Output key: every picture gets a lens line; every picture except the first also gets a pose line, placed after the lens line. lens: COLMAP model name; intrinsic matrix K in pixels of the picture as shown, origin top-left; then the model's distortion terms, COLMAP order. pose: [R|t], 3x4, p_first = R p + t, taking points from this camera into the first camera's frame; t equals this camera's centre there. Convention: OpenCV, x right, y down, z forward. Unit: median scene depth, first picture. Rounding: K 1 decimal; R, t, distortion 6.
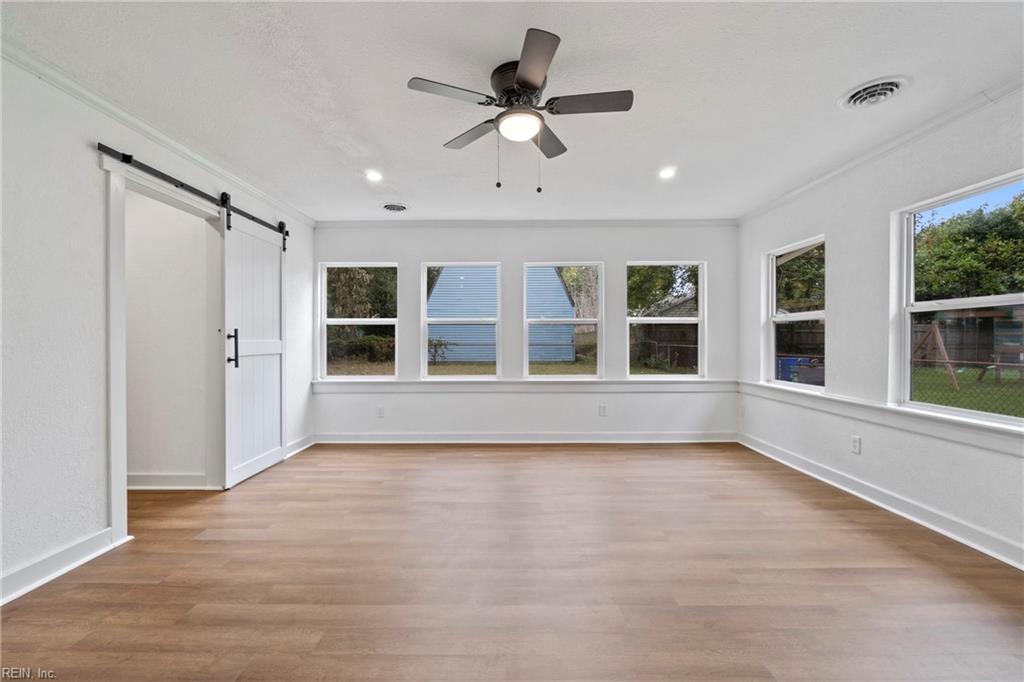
lens RADIAL K [[439.3, 0, 504.9], [0, 439.3, 342.8], [0, 0, 1]] dist [-0.005822, 0.000842]
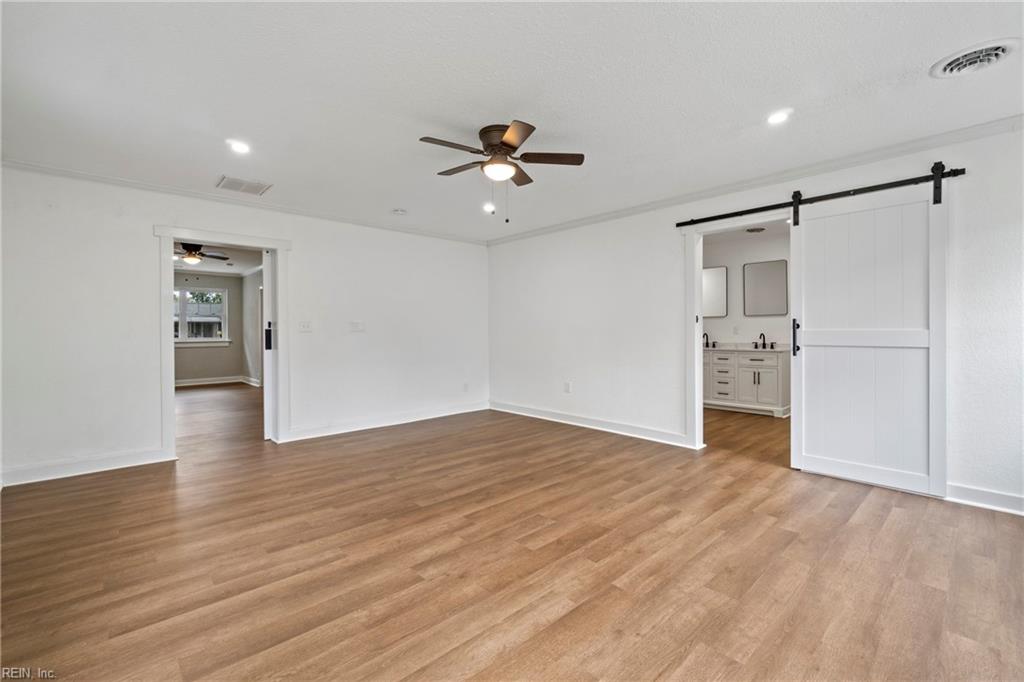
lens RADIAL K [[439.3, 0, 505.7], [0, 439.3, 333.4], [0, 0, 1]] dist [-0.005822, 0.000842]
pose [[-0.729095, 0.009743, -0.684344, 0.631083], [-0.000424, 0.999892, 0.014688, -0.012285], [0.684413, 0.010999, -0.729012, 1.342517]]
